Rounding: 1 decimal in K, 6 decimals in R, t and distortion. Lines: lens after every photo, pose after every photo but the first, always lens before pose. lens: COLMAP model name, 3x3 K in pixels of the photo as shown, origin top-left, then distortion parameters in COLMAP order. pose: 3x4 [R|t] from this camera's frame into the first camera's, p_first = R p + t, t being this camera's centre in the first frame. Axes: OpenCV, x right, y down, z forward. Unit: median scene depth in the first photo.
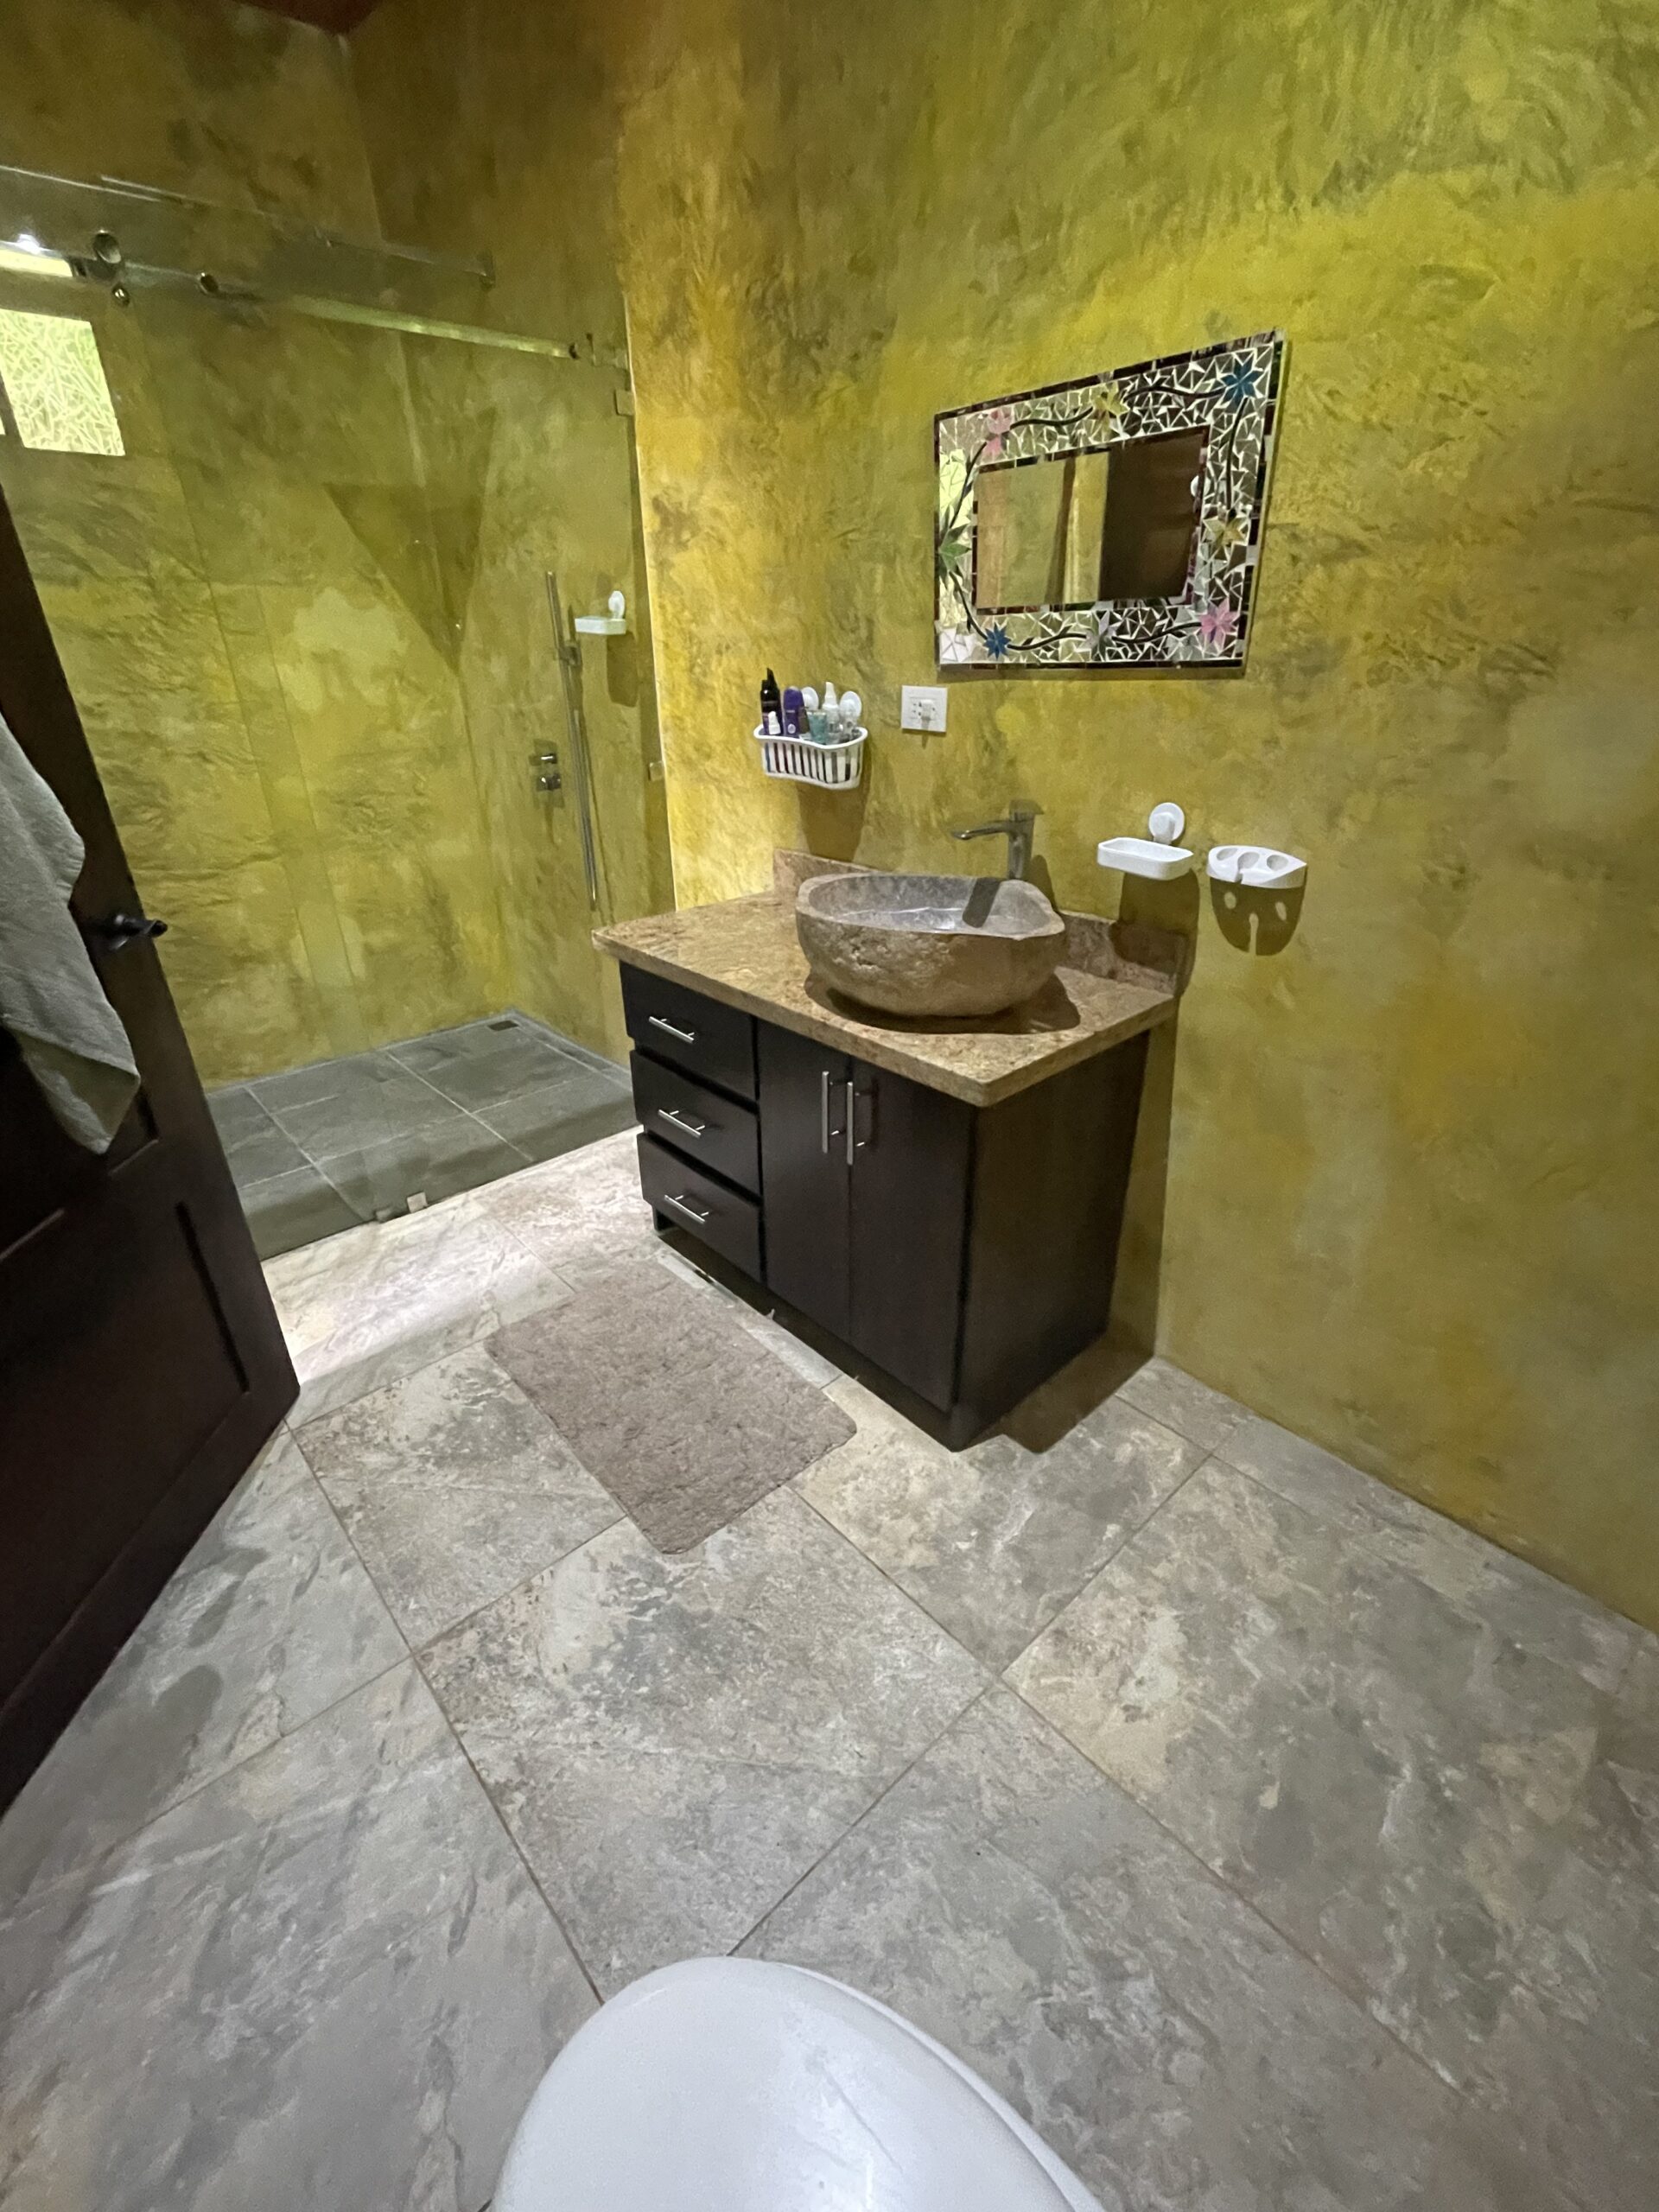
lens RADIAL K [[970.1, 0, 831.5], [0, 970.1, 1102.8], [0, 0, 1]] dist [0.004347, 0.000121]
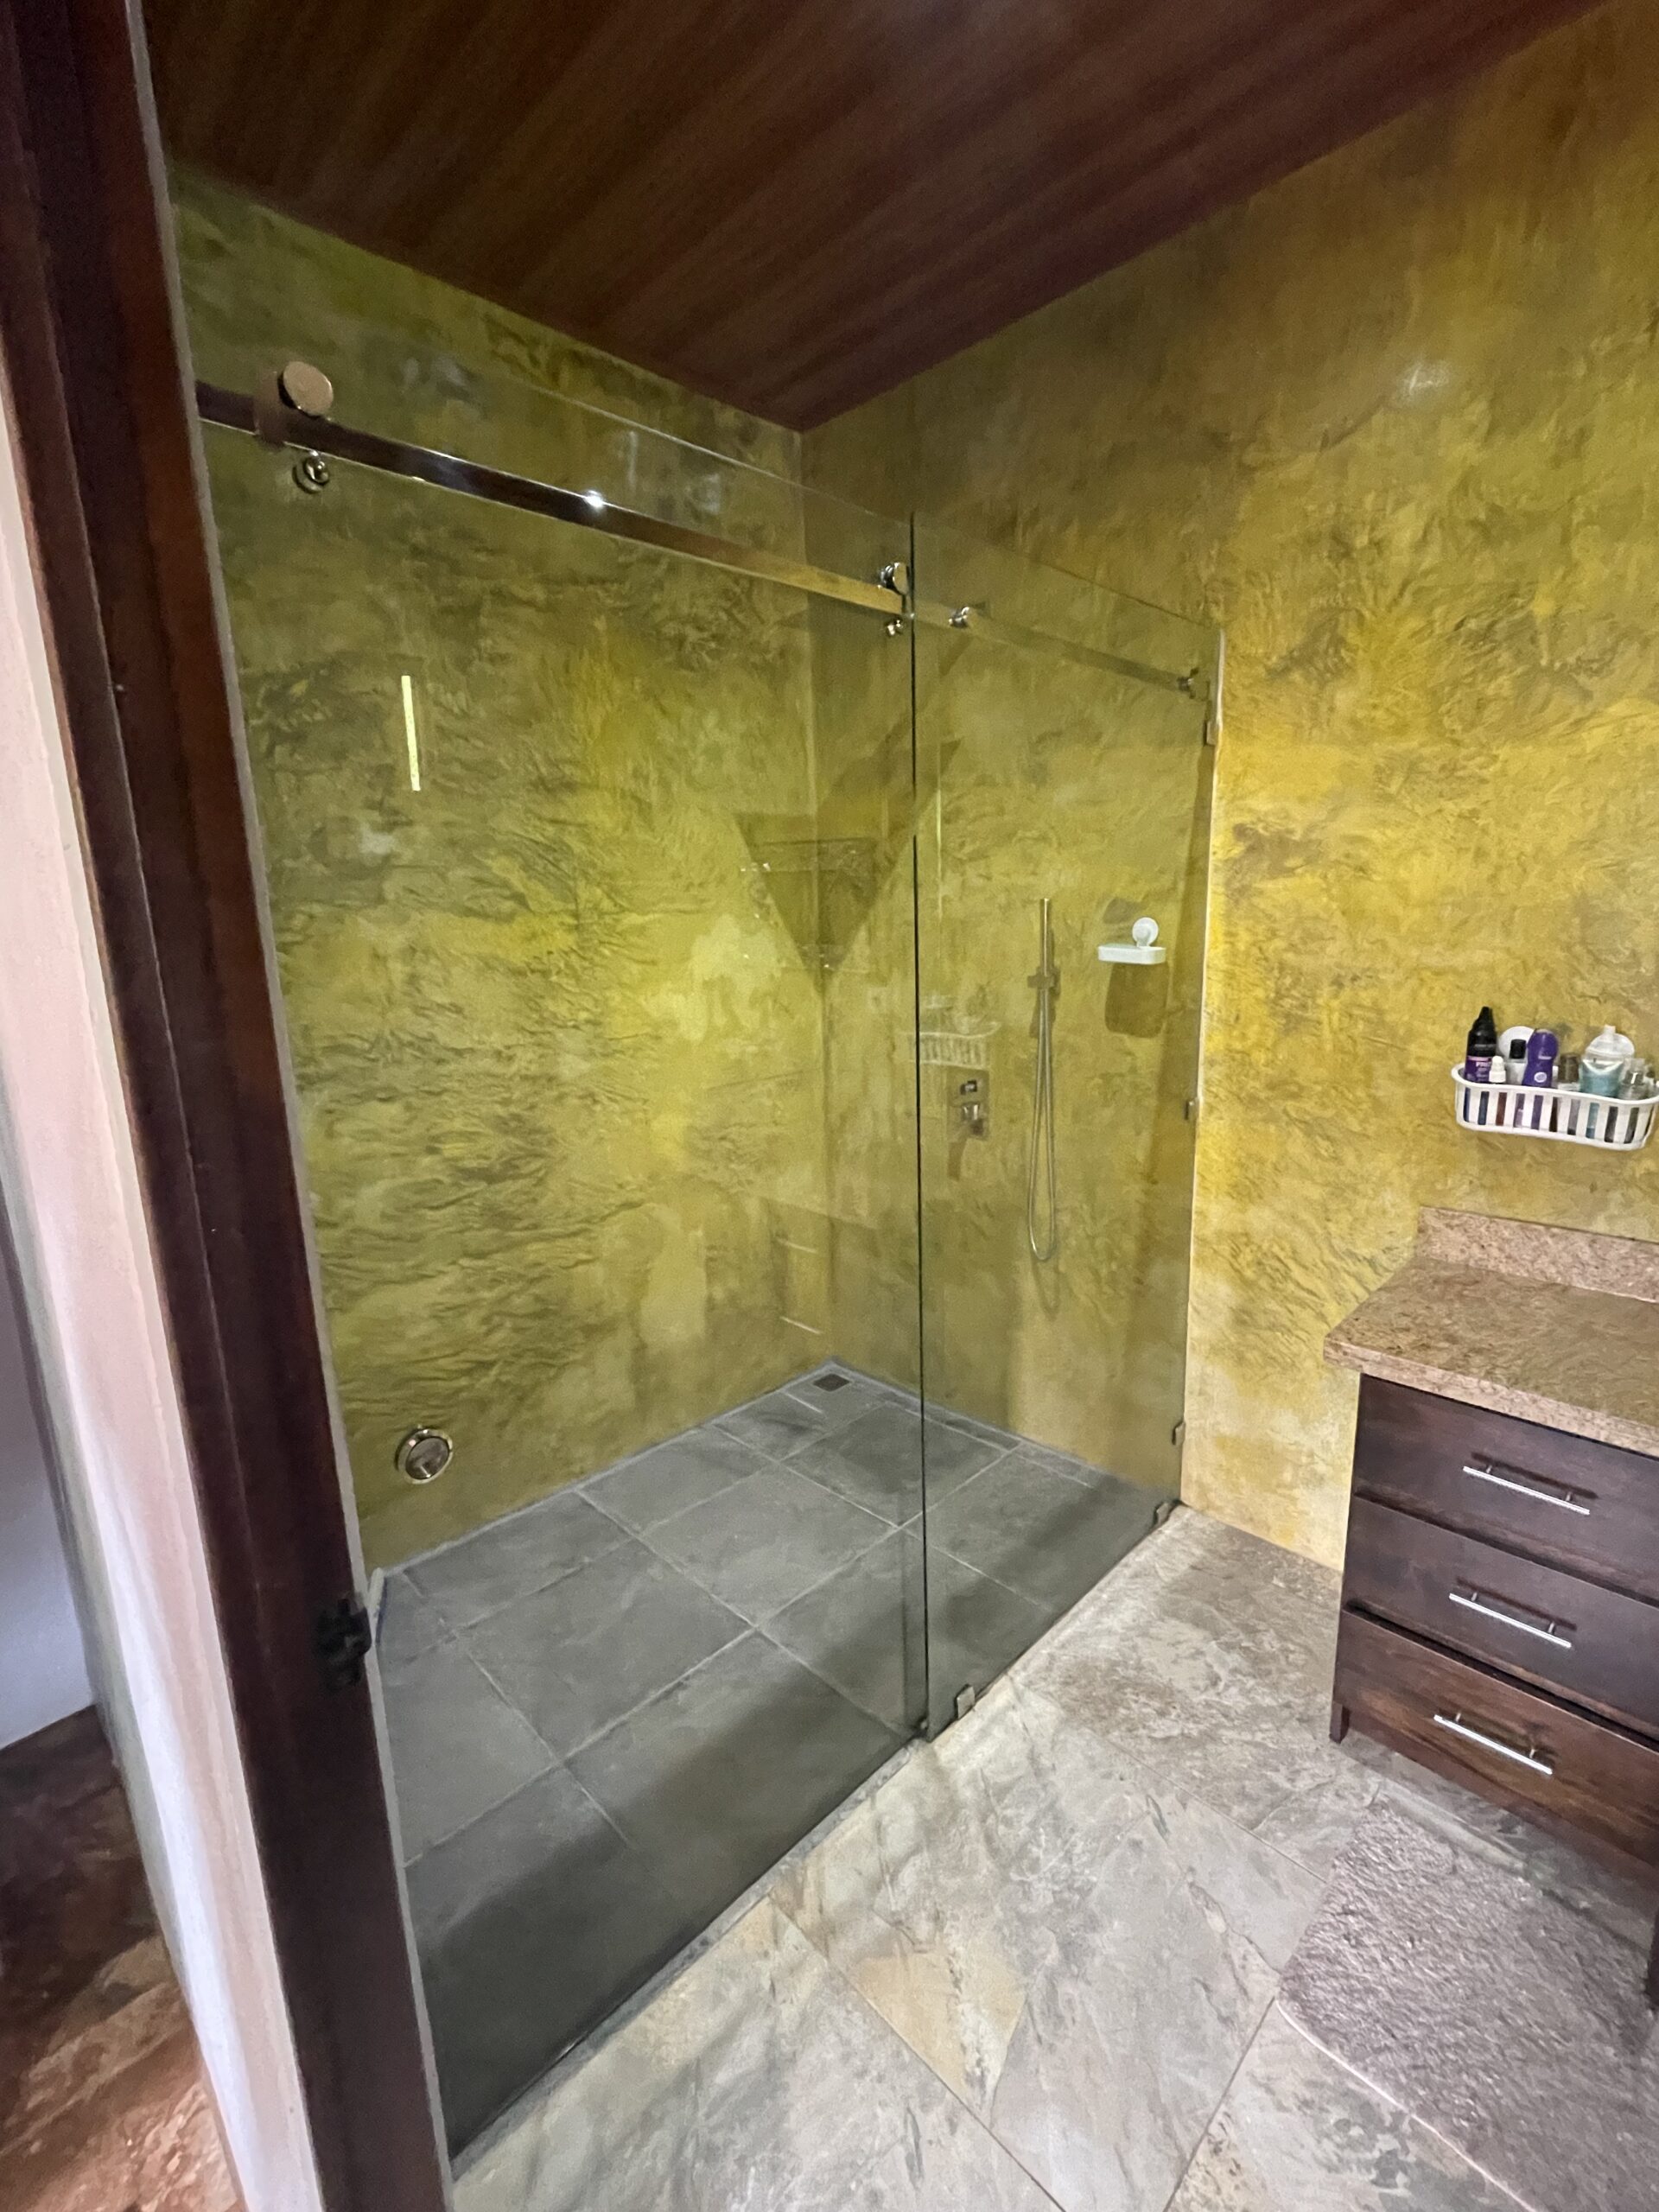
lens RADIAL K [[970.1, 0, 839.8], [0, 970.1, 1106.2], [0, 0, 1]] dist [0.004347, 0.000121]
pose [[0.999004, -0.023222, 0.038102, -0.500070], [0.032281, 0.965648, -0.257842, -0.130431], [-0.030805, 0.258815, 0.965436, 0.182676]]
